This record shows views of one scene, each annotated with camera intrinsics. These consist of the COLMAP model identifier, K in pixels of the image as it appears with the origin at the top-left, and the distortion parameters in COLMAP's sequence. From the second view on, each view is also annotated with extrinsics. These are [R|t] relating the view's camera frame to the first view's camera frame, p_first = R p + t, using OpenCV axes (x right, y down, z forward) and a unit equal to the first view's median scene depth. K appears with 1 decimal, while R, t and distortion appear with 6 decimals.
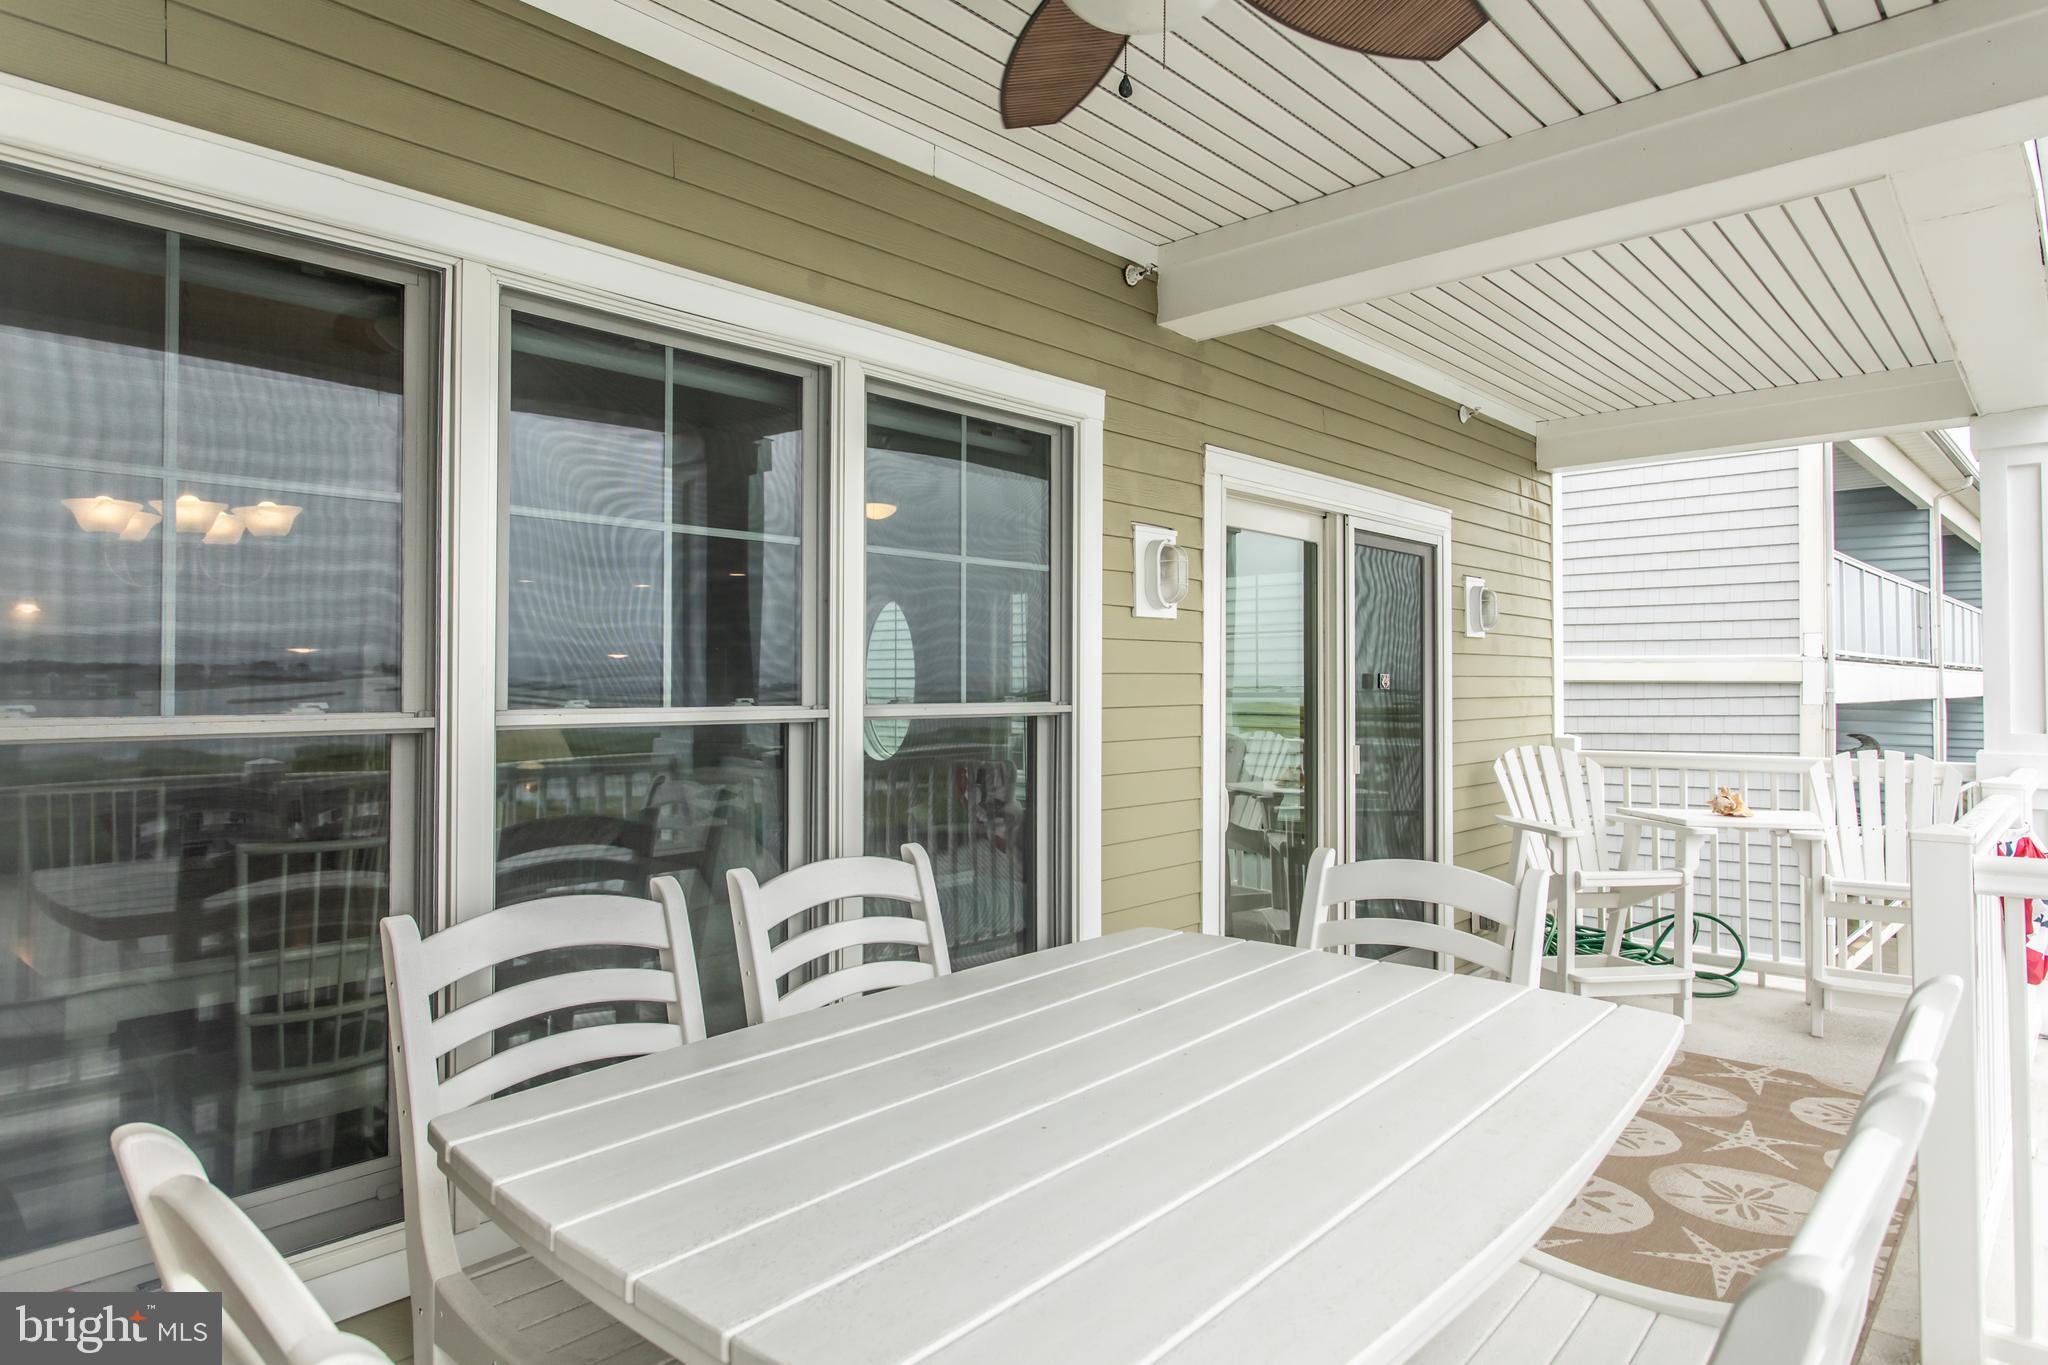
lens RADIAL K [[1176.5, 0, 1023.6], [0, 1176.5, 672.0], [0, 0, 1]] dist [-0.006029, 0.004718]
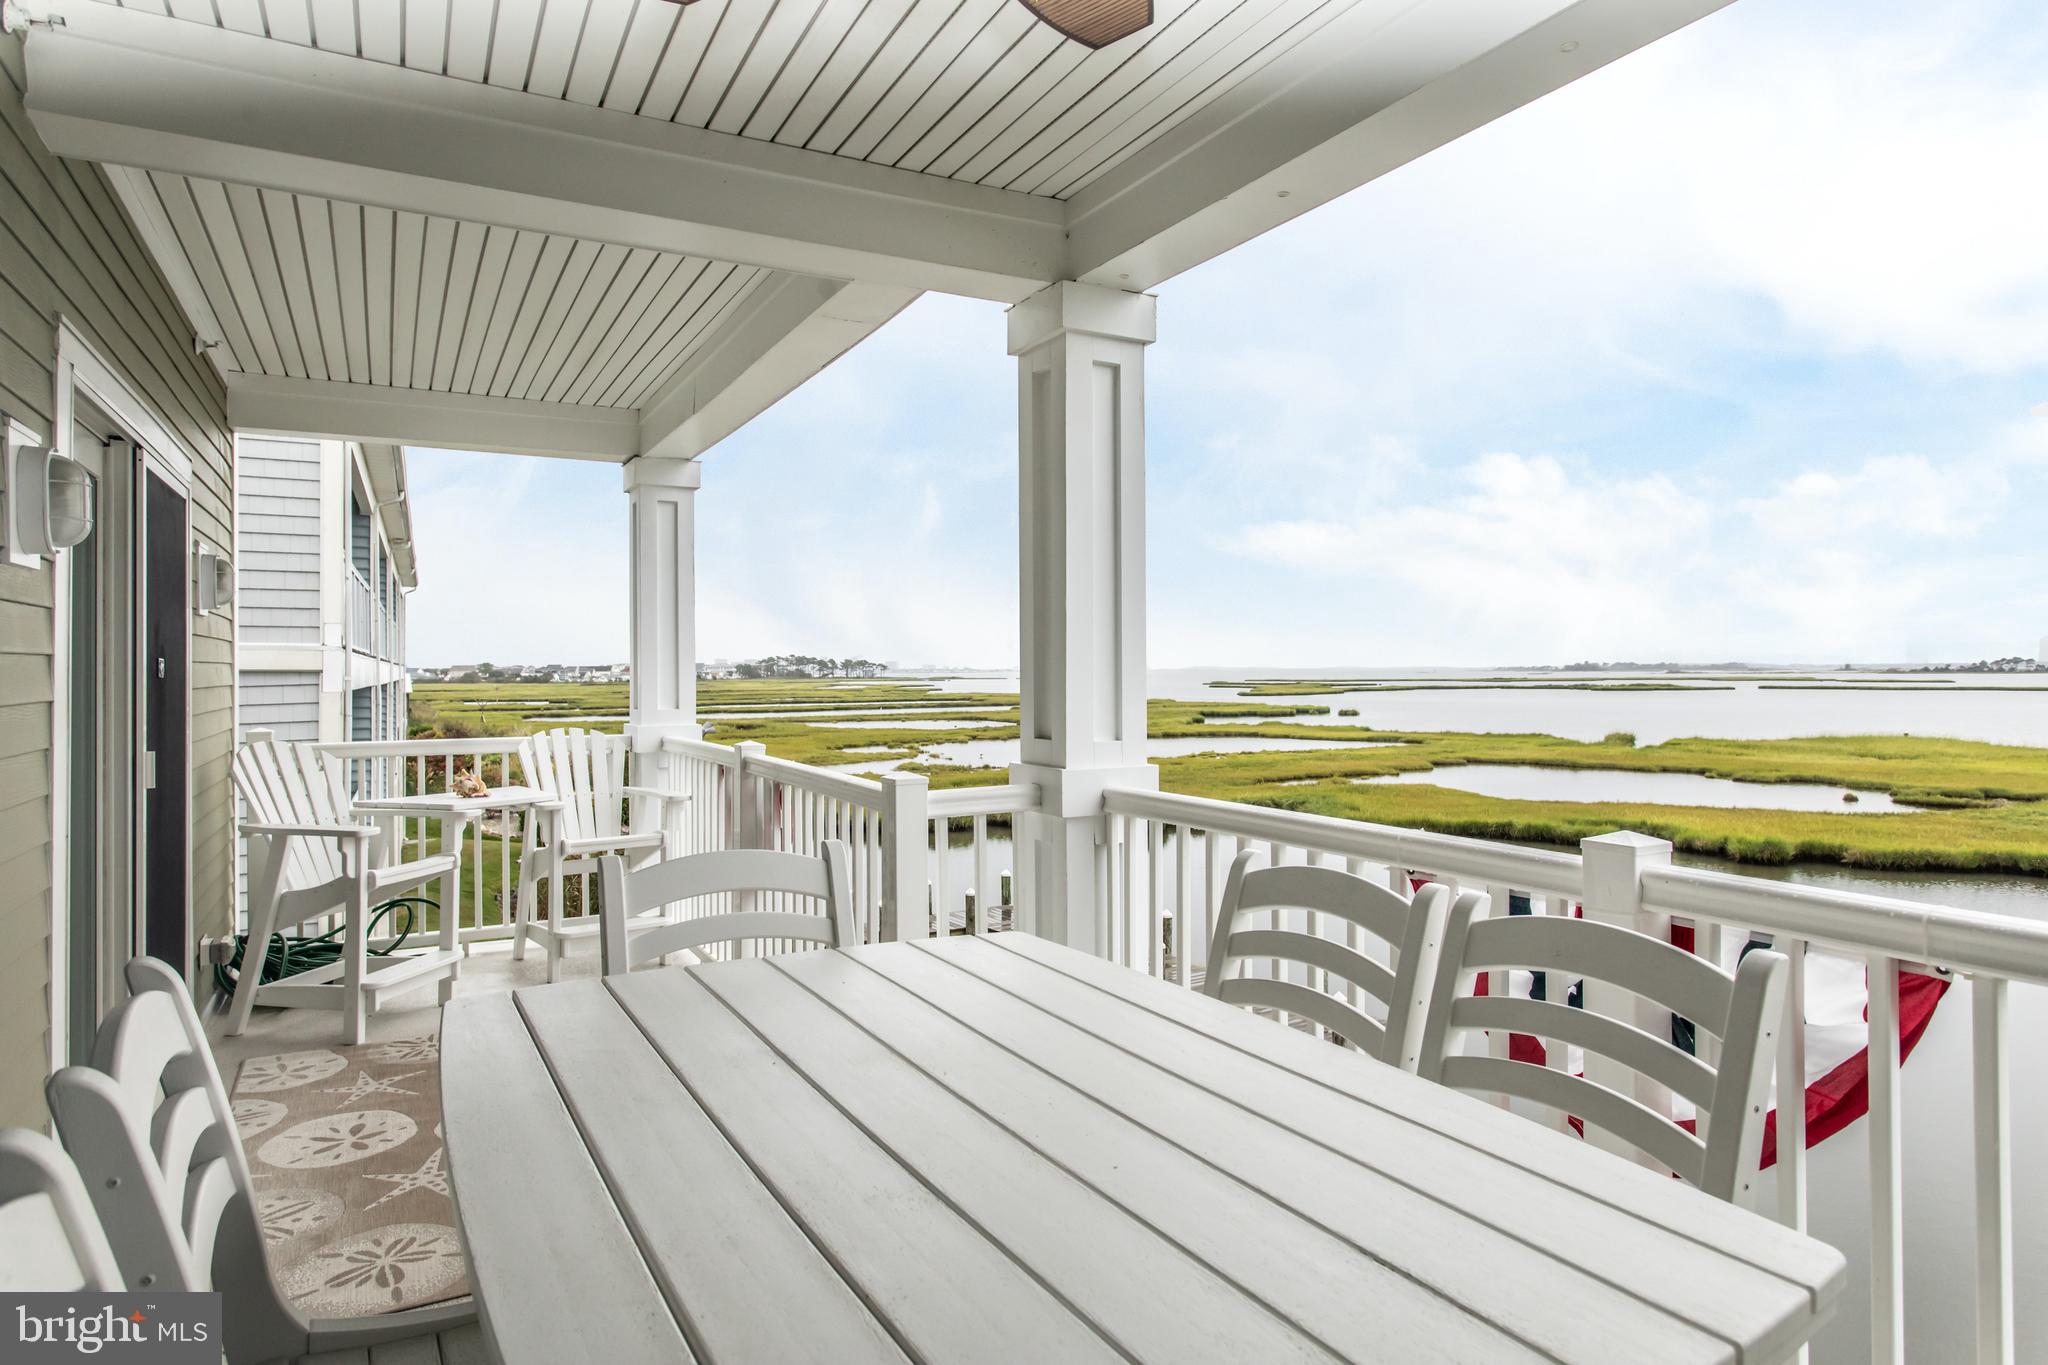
lens RADIAL K [[1176.5, 0, 1004.2], [0, 1176.5, 678.7], [0, 0, 1]] dist [-0.006029, 0.004718]
pose [[0.334188, -0.008400, 0.942469, -0.225724], [-0.004682, 0.999933, 0.010572, 0.003919], [-0.942495, -0.007946, 0.334127, 0.196645]]
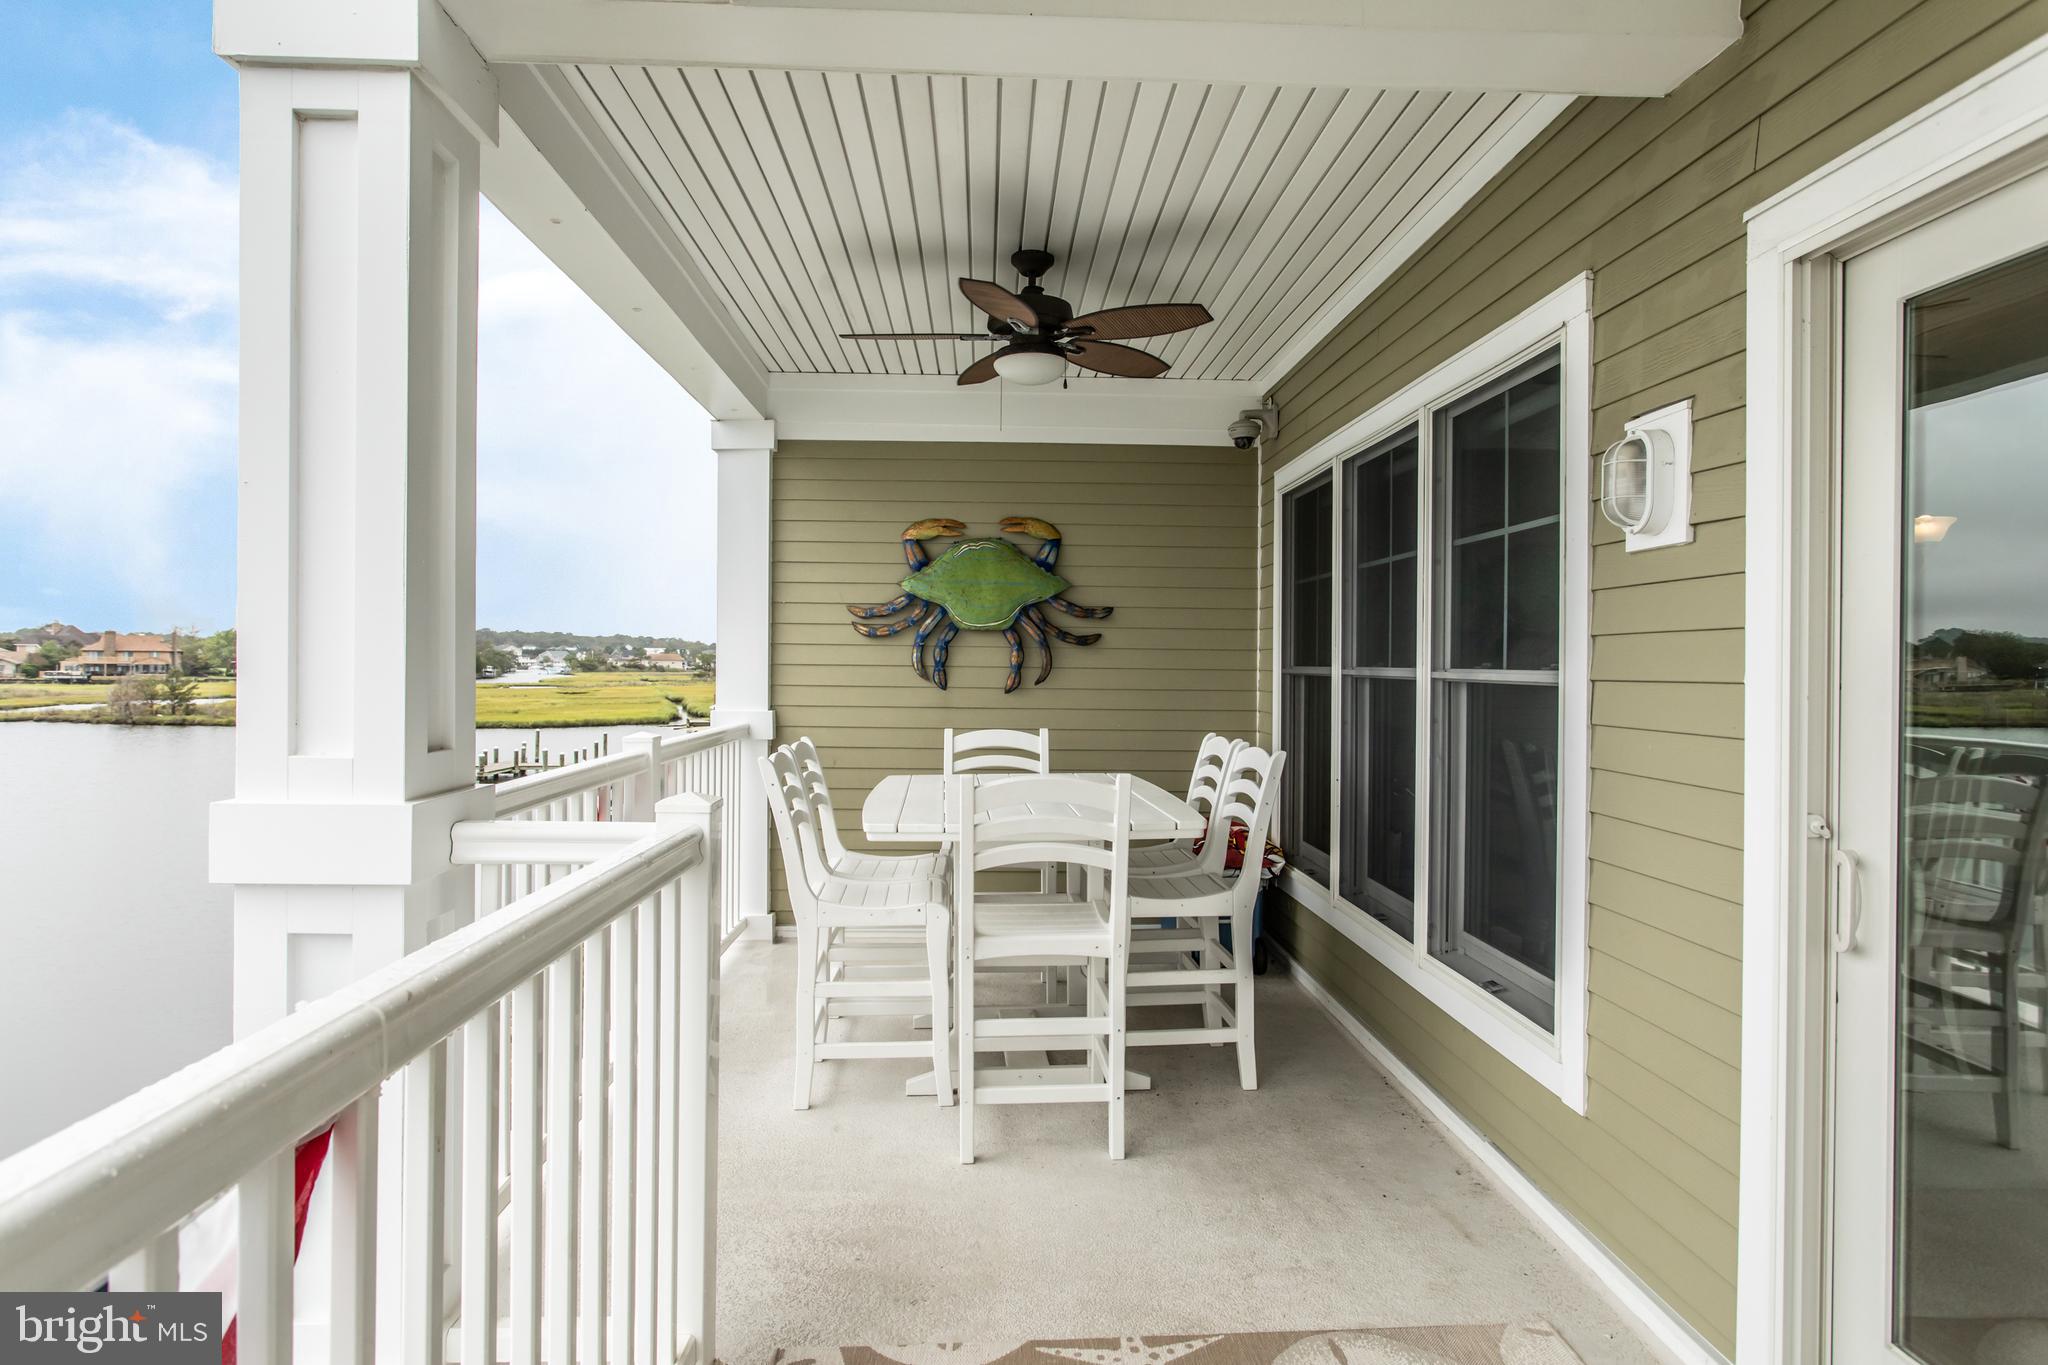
lens RADIAL K [[1176.5, 0, 1021.2], [0, 1176.5, 679.9], [0, 0, 1]] dist [-0.006029, 0.004718]
pose [[-0.712350, -0.016289, -0.701636, 0.588182], [-0.013152, 0.999865, -0.009860, 0.027824], [0.701701, 0.002204, -0.712468, 0.867374]]
